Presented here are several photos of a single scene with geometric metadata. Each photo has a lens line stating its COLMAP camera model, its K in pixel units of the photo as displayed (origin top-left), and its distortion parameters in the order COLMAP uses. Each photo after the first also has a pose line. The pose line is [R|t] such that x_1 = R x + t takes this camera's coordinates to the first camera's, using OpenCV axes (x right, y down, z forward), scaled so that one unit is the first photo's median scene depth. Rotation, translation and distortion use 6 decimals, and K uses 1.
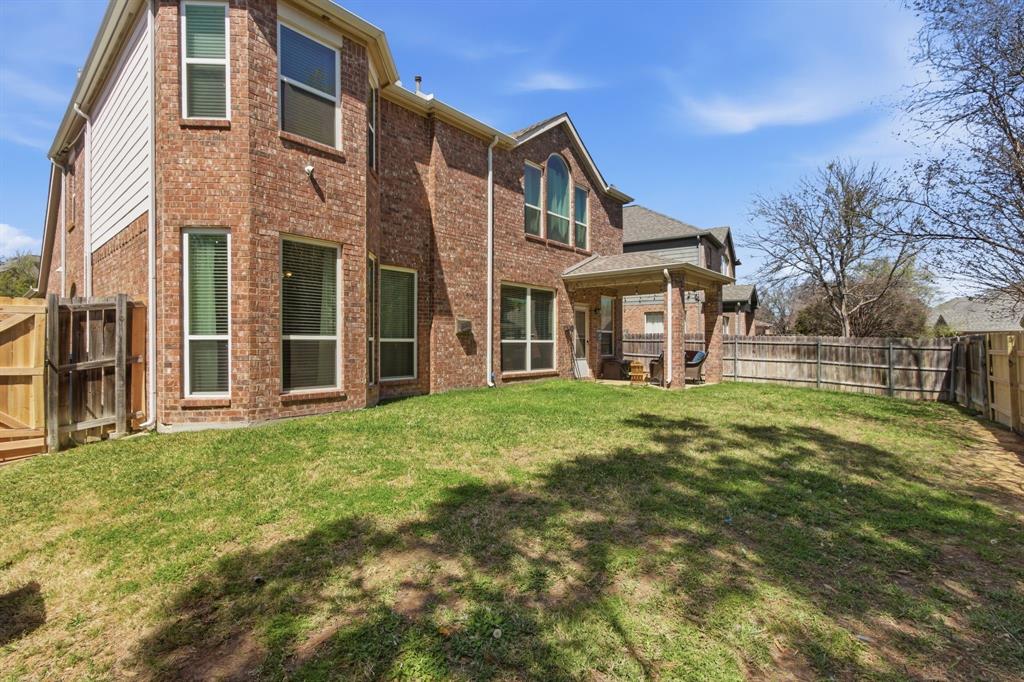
lens RADIAL K [[473.8, 0, 510.9], [0, 473.8, 349.0], [0, 0, 1]] dist [0.002864, 0.001124]
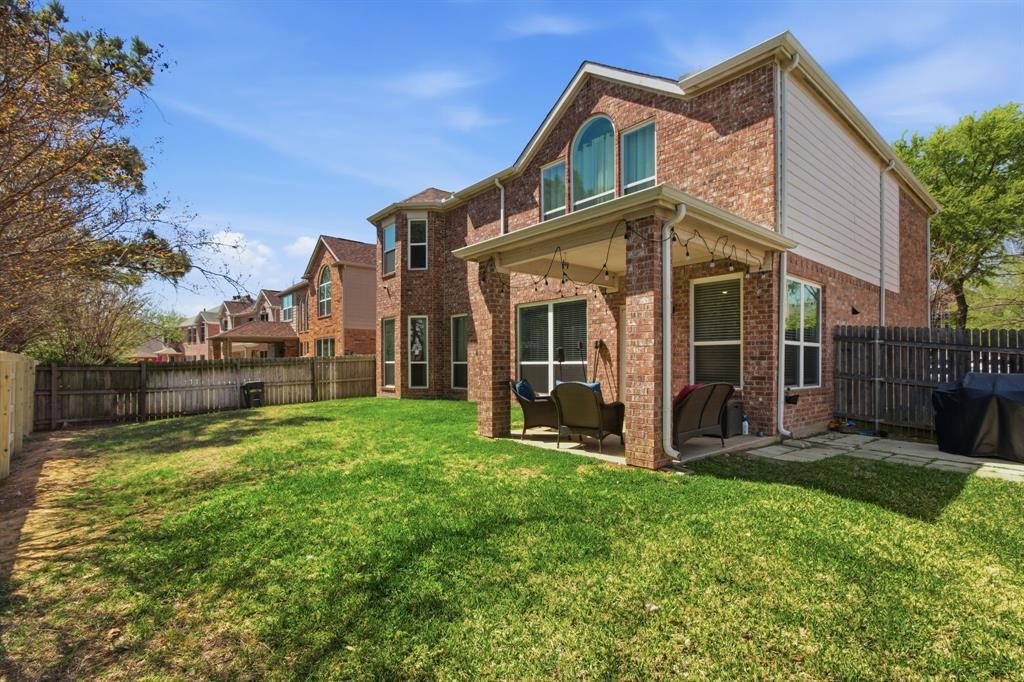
lens RADIAL K [[473.8, 0, 512.1], [0, 473.8, 346.5], [0, 0, 1]] dist [0.002864, 0.001124]
pose [[-0.150233, -0.017572, -0.988494, 0.940769], [0.008880, 0.999778, -0.019122, -0.031243], [0.988611, -0.011651, -0.150043, 1.067016]]
